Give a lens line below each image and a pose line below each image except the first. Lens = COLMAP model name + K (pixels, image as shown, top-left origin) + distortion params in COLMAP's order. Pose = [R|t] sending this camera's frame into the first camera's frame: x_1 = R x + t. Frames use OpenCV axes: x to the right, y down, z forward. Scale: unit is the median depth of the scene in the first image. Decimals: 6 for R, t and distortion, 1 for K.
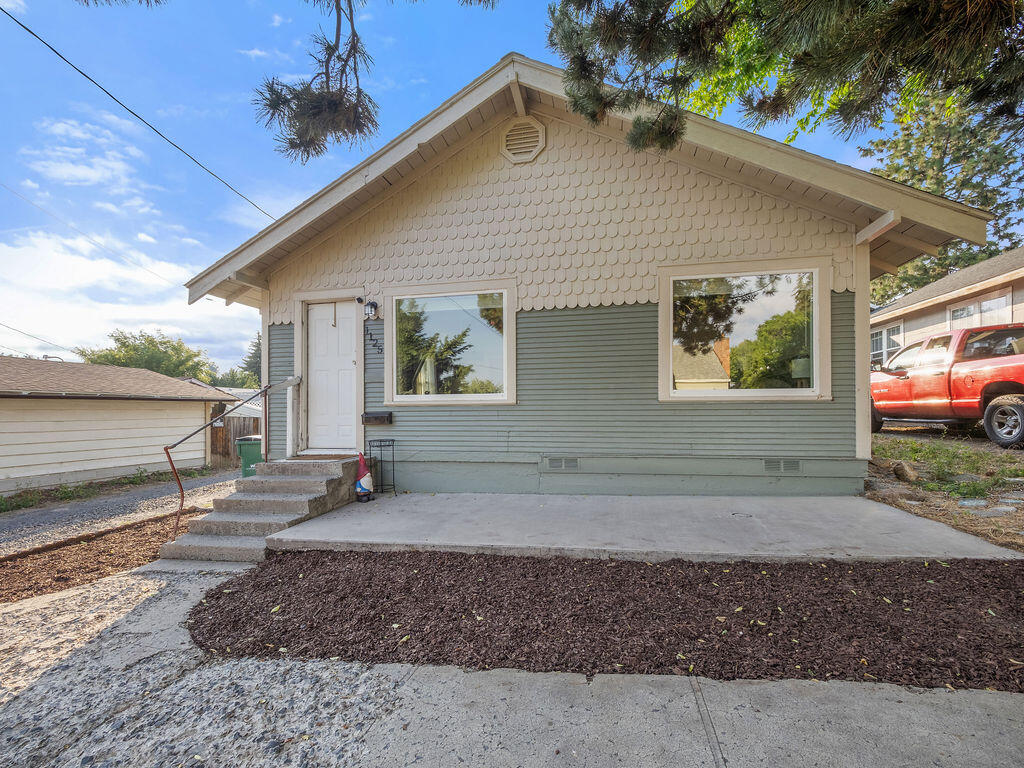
lens RADIAL K [[441.8, 0, 510.6], [0, 441.8, 410.0], [0, 0, 1]] dist [-0.010022, -0.000248]
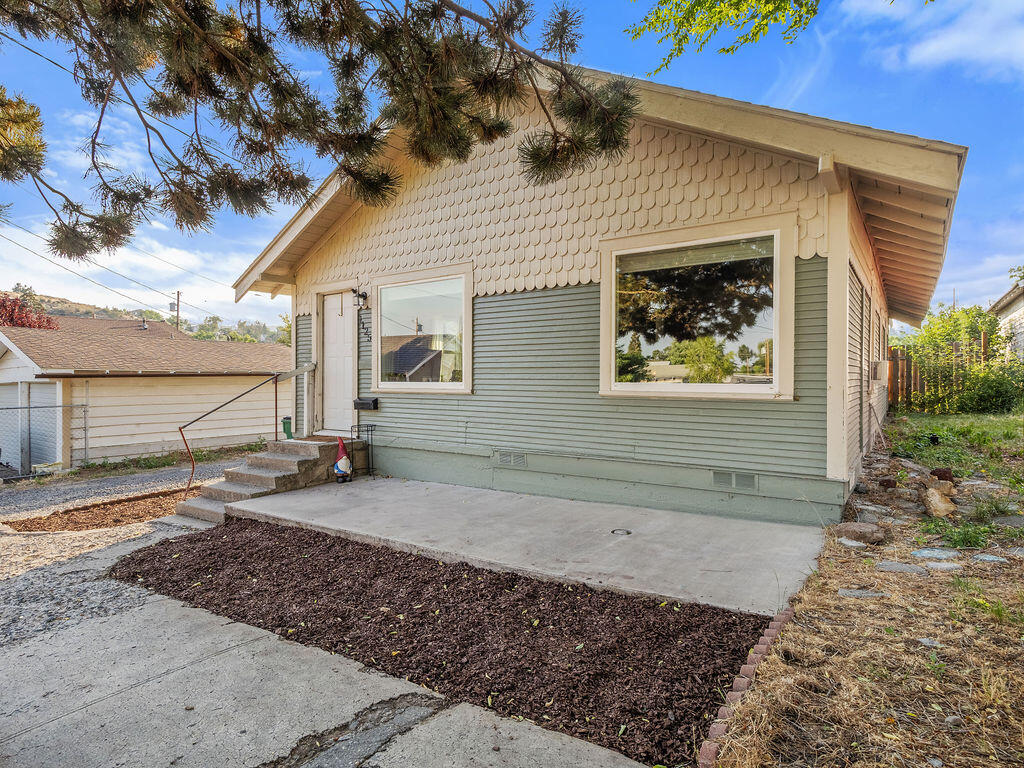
lens RADIAL K [[554.2, 0, 512.0], [0, 554.2, 384.0], [0, 0, 1]] dist [-0.009388, 0.001037]
pose [[0.918938, 0.010760, -0.394255, 0.603765], [-0.004072, 0.999833, 0.017798, -0.060560], [0.394381, -0.014750, 0.918829, -0.077220]]
